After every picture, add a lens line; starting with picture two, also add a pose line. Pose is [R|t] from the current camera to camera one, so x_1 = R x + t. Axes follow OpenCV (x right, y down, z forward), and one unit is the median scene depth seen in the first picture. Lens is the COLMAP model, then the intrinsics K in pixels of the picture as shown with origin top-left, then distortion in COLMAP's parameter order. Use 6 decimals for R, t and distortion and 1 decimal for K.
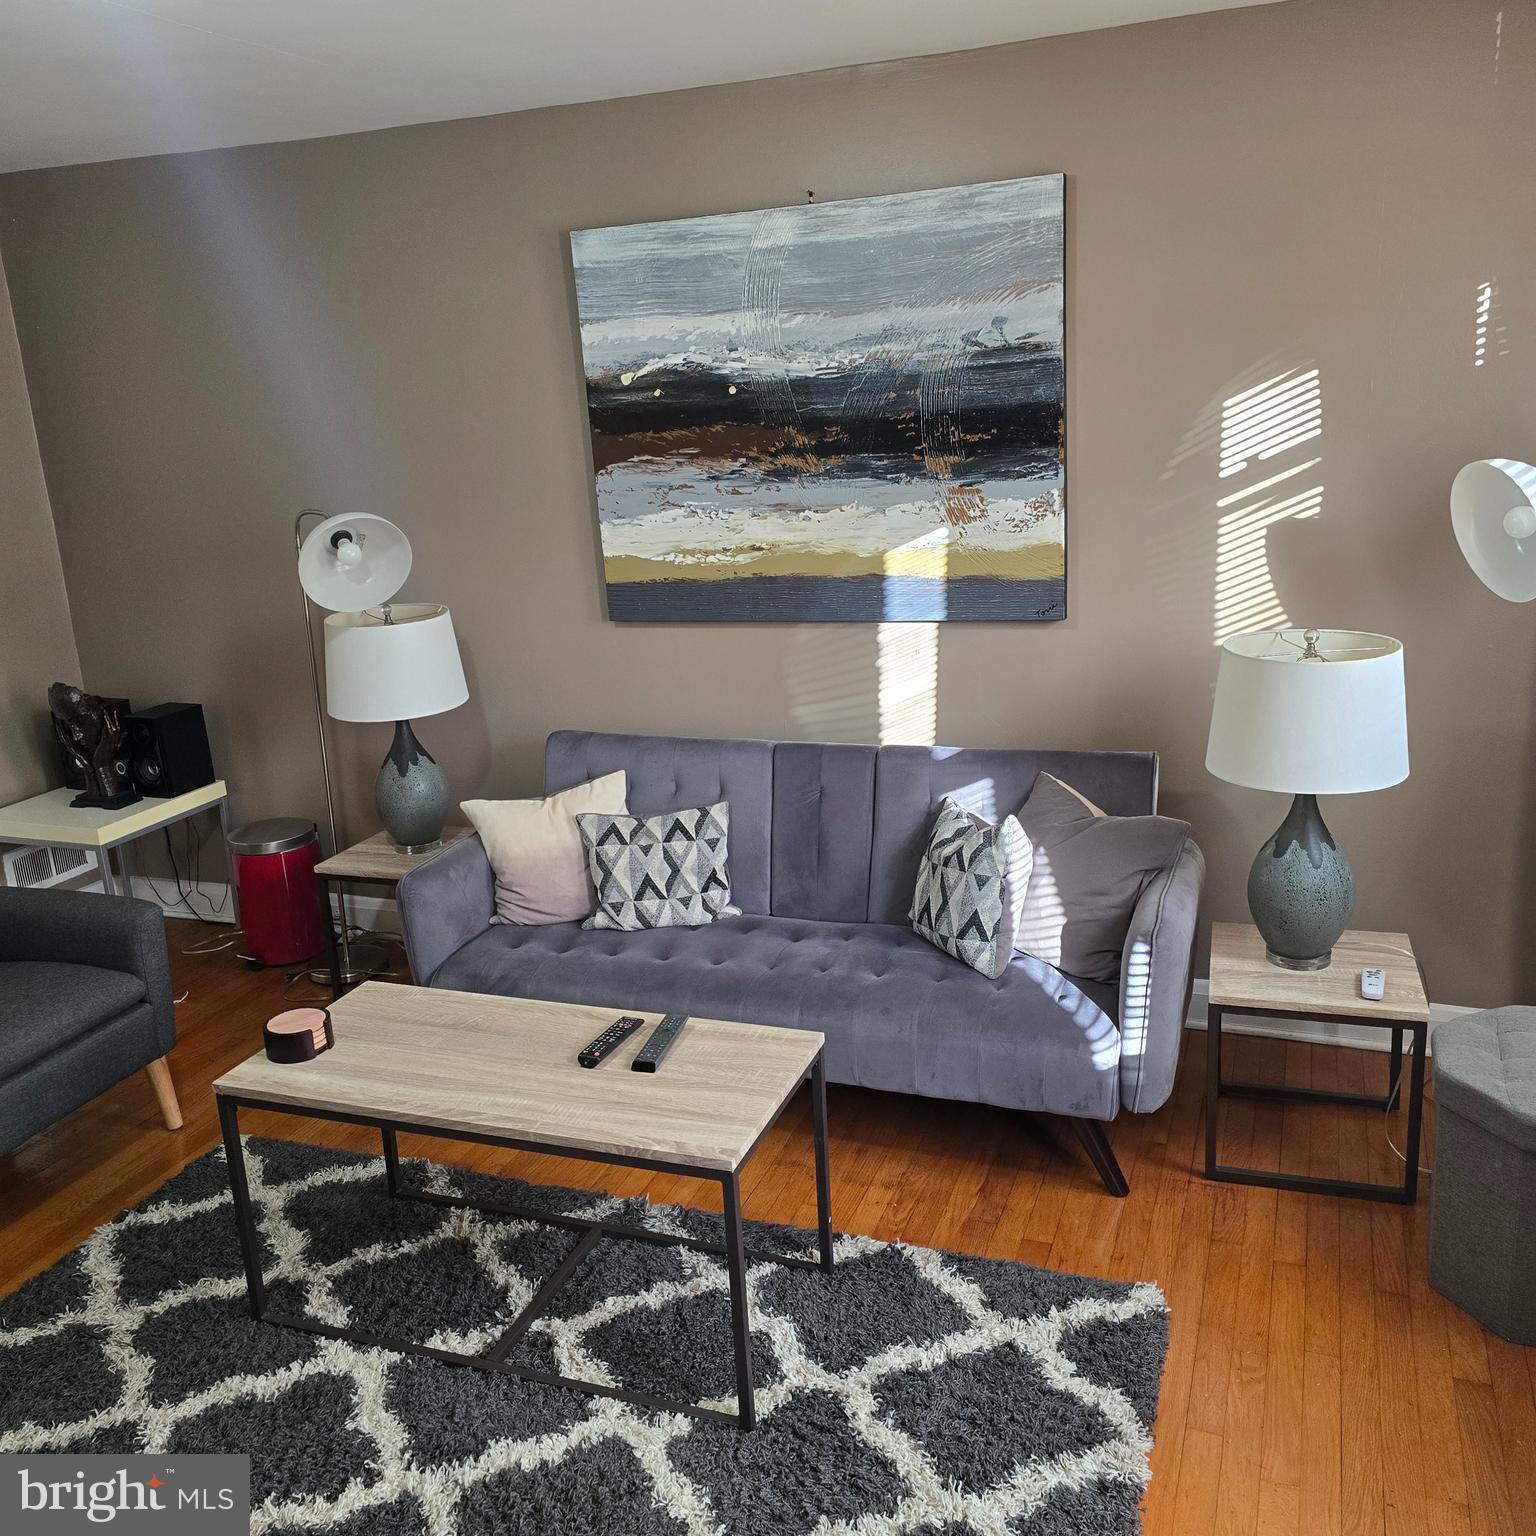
lens RADIAL K [[1363.8, 0, 783.7], [0, 1363.8, 749.7], [0, 0, 1]] dist [0.087138, -0.094992]
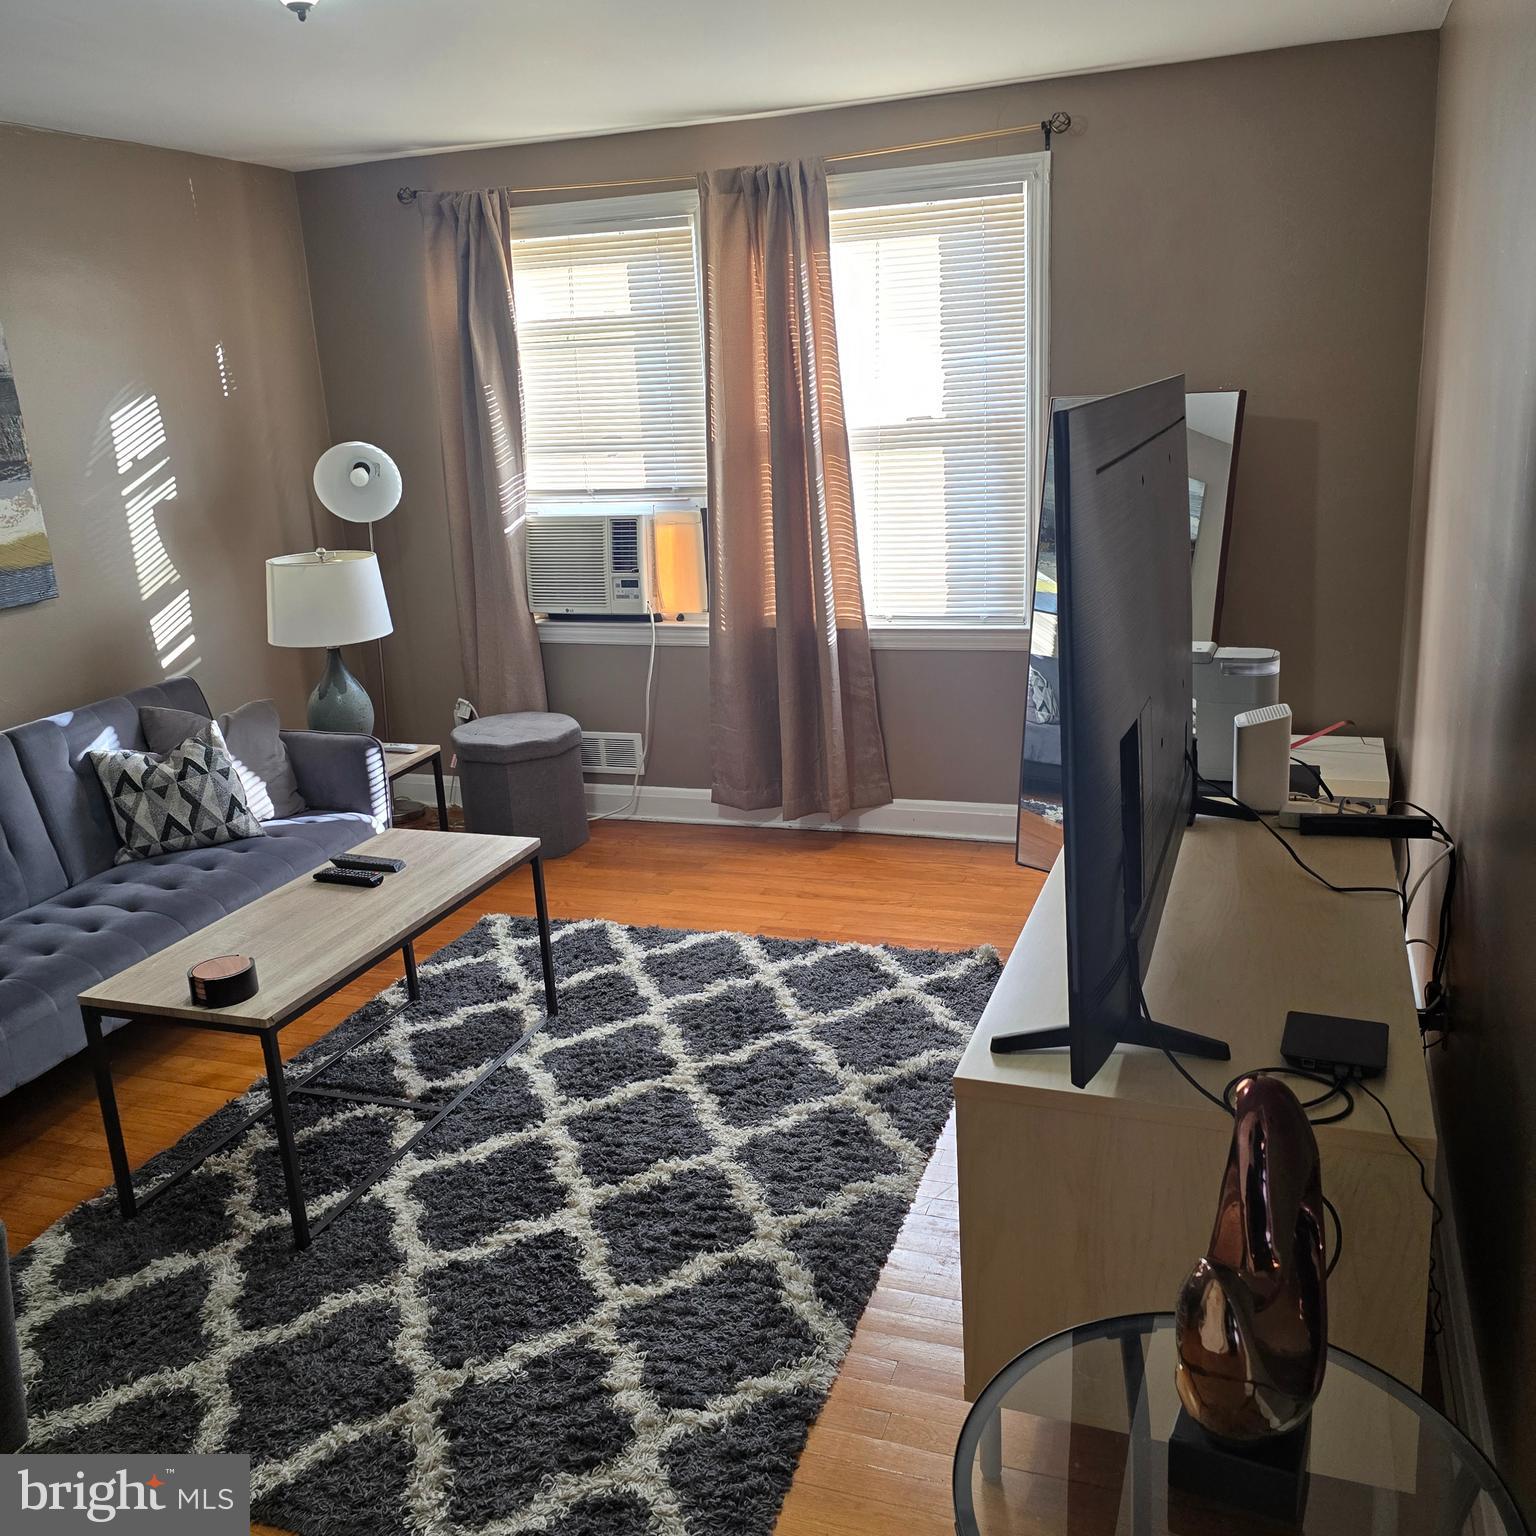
lens RADIAL K [[1363.8, 0, 797.6], [0, 1363.8, 740.0], [0, 0, 1]] dist [0.087138, -0.094992]
pose [[-0.023742, -0.207529, 0.977941, -1.066898], [0.301547, 0.931169, 0.204924, -0.034608], [-0.953156, 0.299761, 0.040472, 0.397709]]
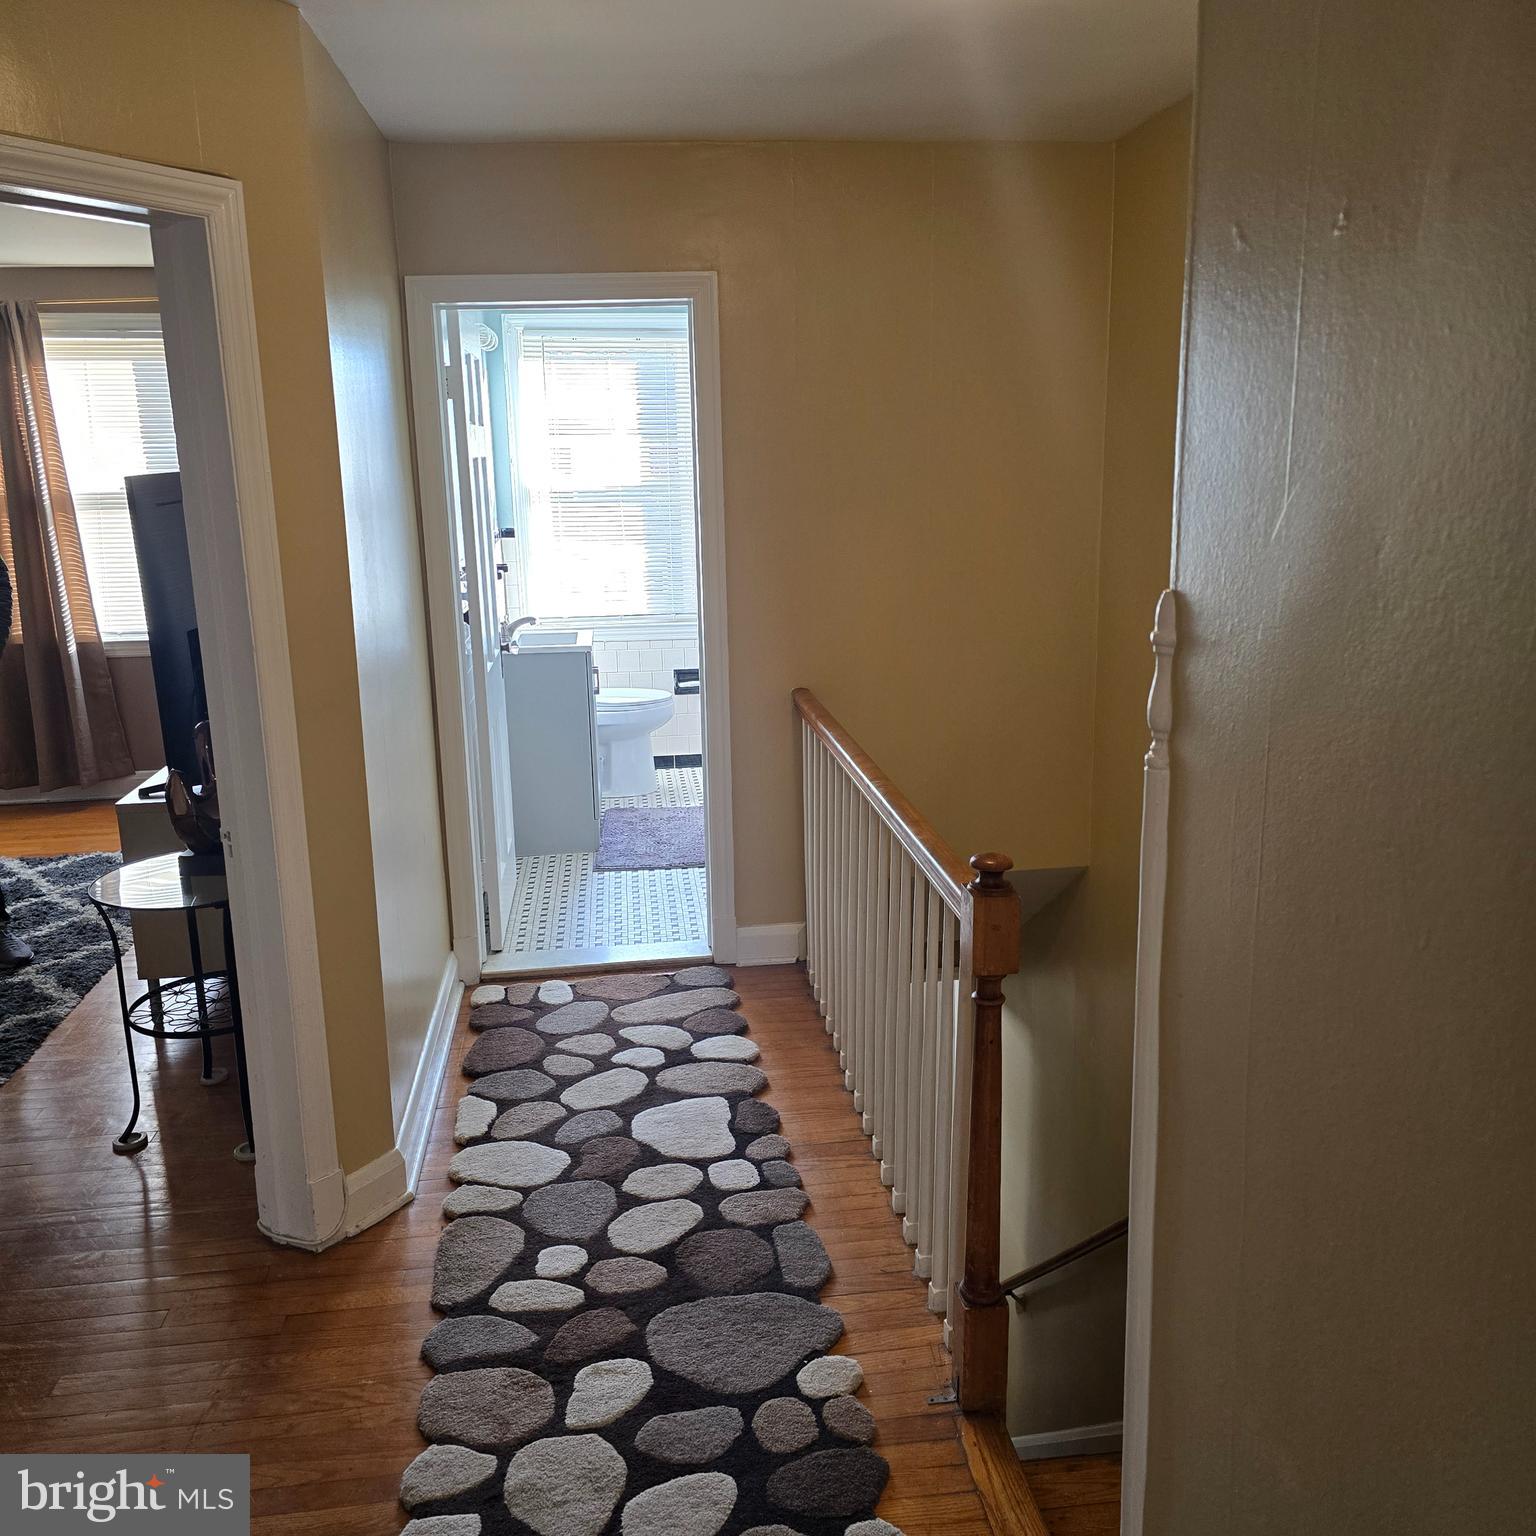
lens RADIAL K [[1363.8, 0, 781.8], [0, 1363.8, 755.0], [0, 0, 1]] dist [0.087138, -0.094992]
pose [[-0.469821, -0.142009, 0.871264, -1.831885], [0.259208, 0.921276, 0.289936, 0.002466], [-0.843848, 0.362056, -0.396025, 0.372500]]
